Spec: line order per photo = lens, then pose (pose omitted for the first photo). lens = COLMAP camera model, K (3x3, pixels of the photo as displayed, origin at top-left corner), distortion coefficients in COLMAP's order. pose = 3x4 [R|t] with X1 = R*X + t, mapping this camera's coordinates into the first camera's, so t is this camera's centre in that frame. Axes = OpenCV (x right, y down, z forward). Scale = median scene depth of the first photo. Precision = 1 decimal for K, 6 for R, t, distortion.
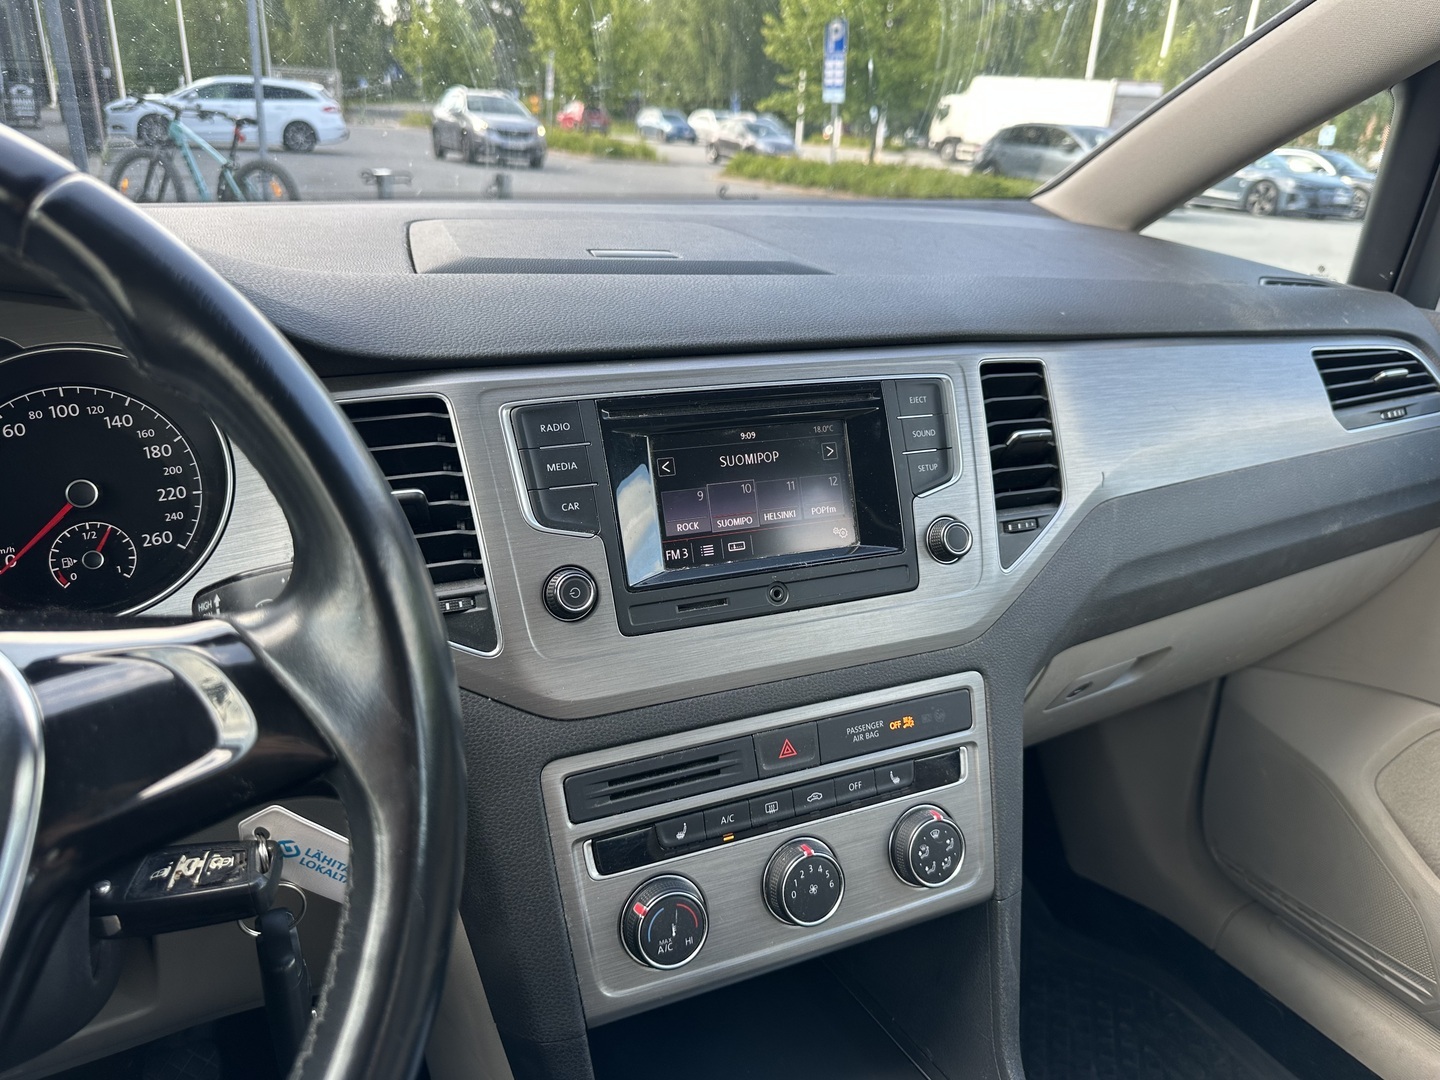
lens RADIAL K [[1037.1, 0, 723.7], [0, 1037.1, 531.3], [0, 0, 1]] dist [-0.002513, -0.035580]
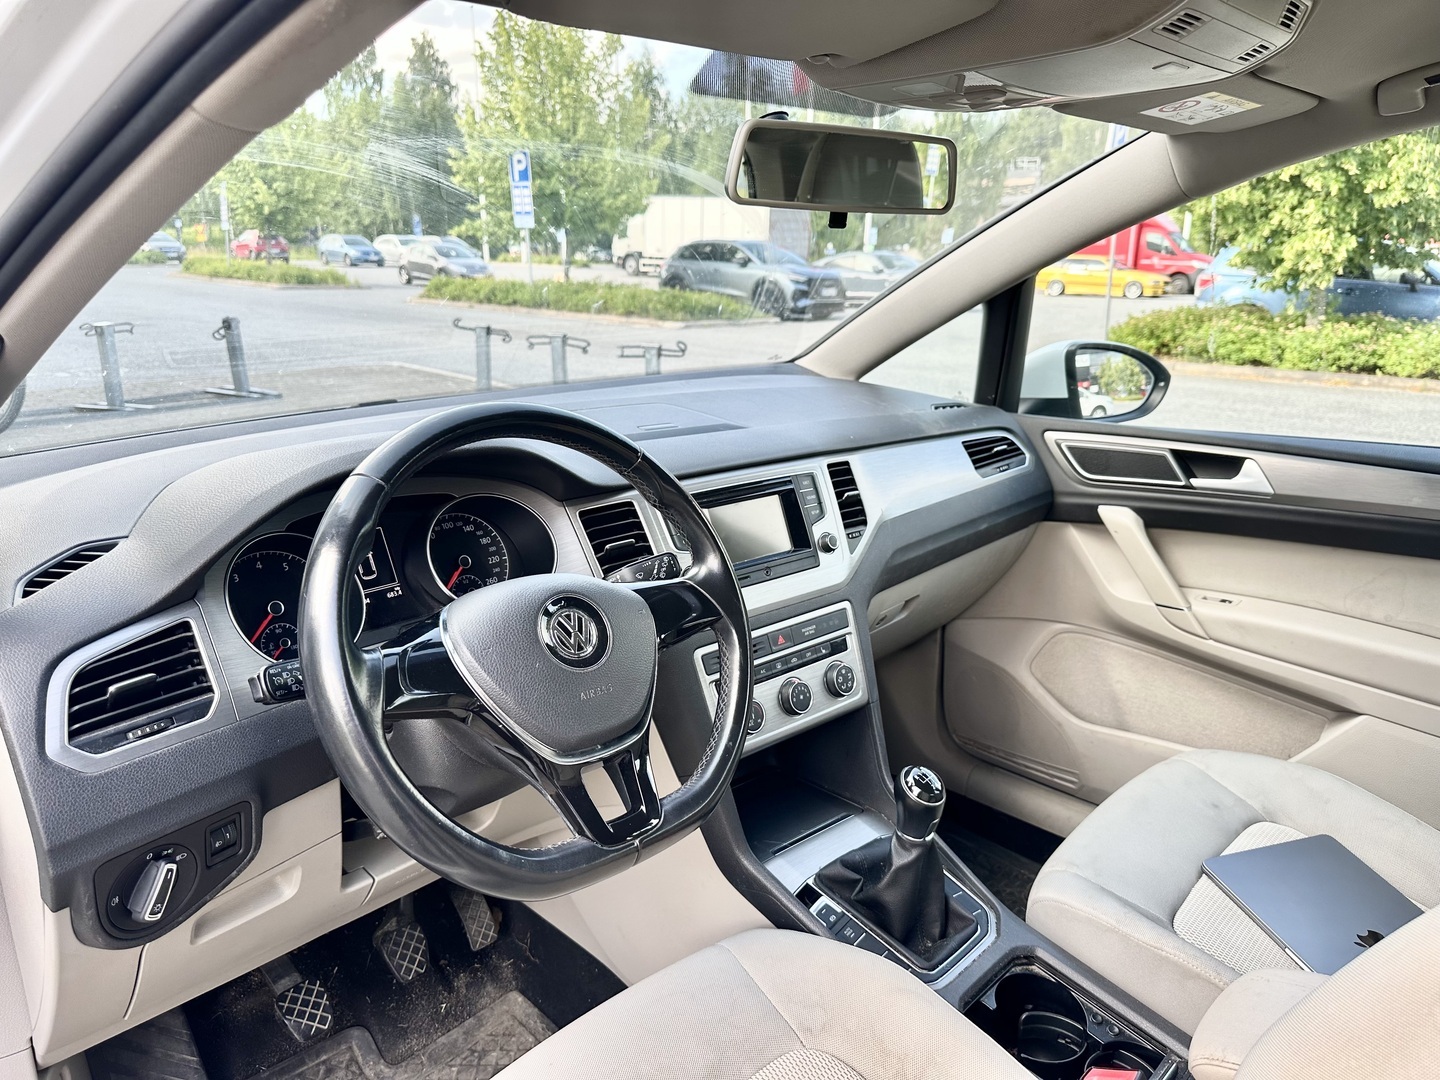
lens RADIAL K [[1037.1, 0, 721.3], [0, 1037.1, 548.6], [0, 0, 1]] dist [-0.002513, -0.035580]
pose [[0.955625, -0.114139, 0.271575, -0.475271], [0.135169, 0.989006, -0.059972, 0.095161], [-0.261744, 0.094019, 0.960547, -0.843772]]
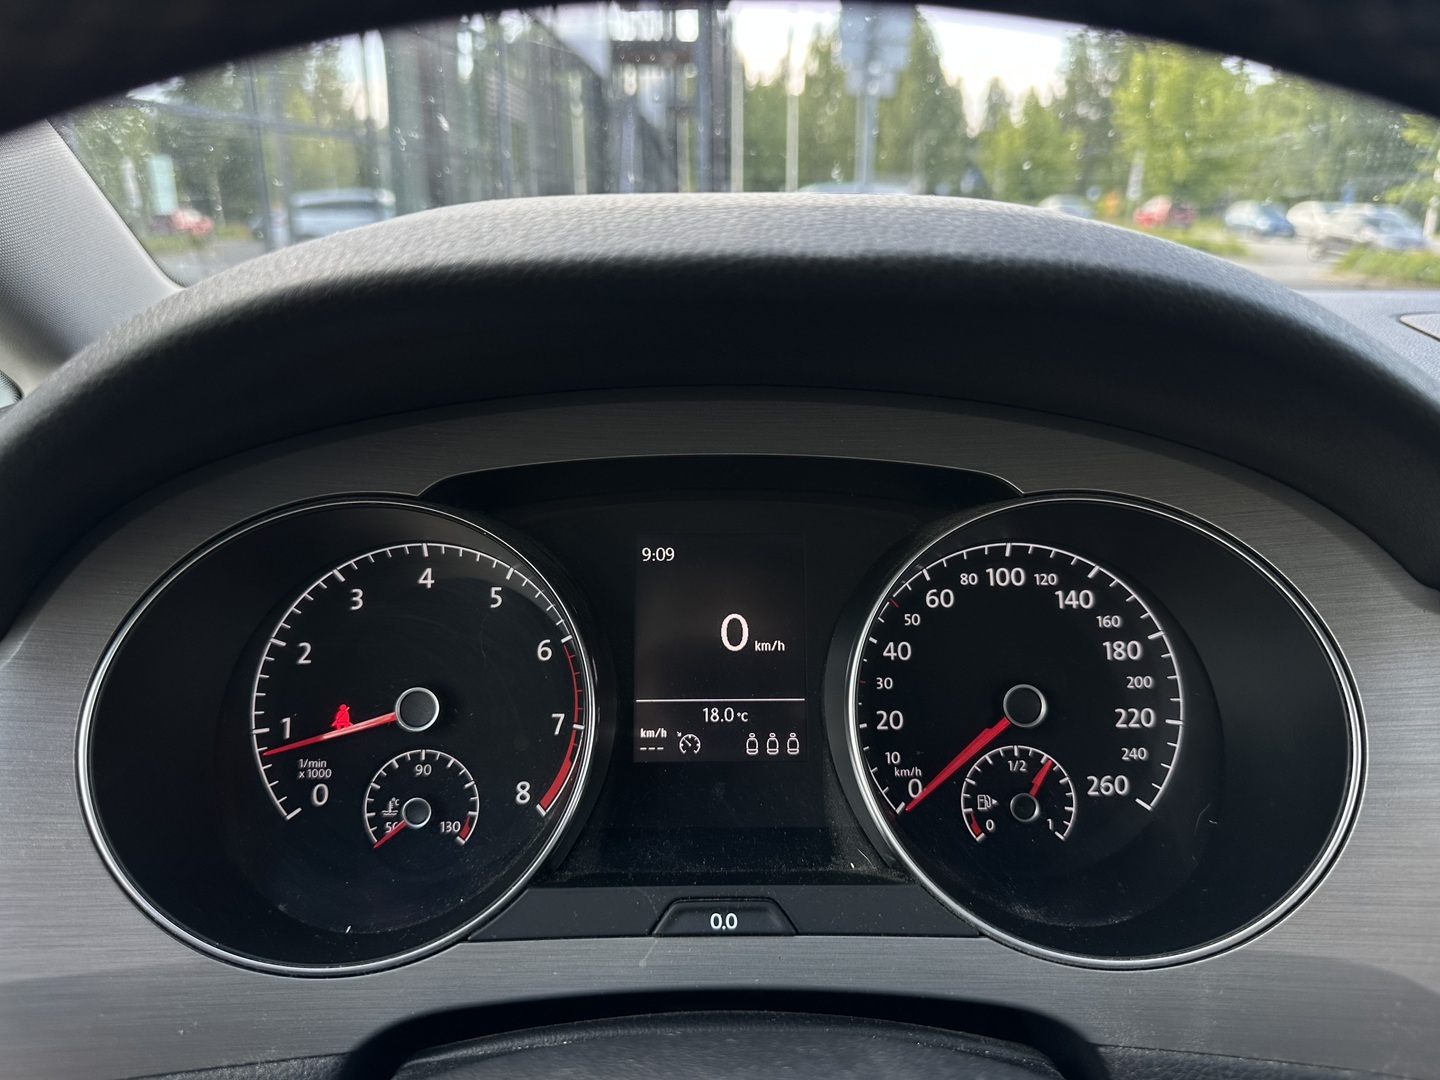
lens RADIAL K [[1037.1, 0, 727.1], [0, 1037.1, 538.9], [0, 0, 1]] dist [-0.002513, -0.035580]
pose [[0.877045, 0.109575, -0.467746, -0.334367], [-0.147570, 0.988016, -0.045248, -0.057525], [0.457182, 0.108710, 0.882704, 0.212278]]
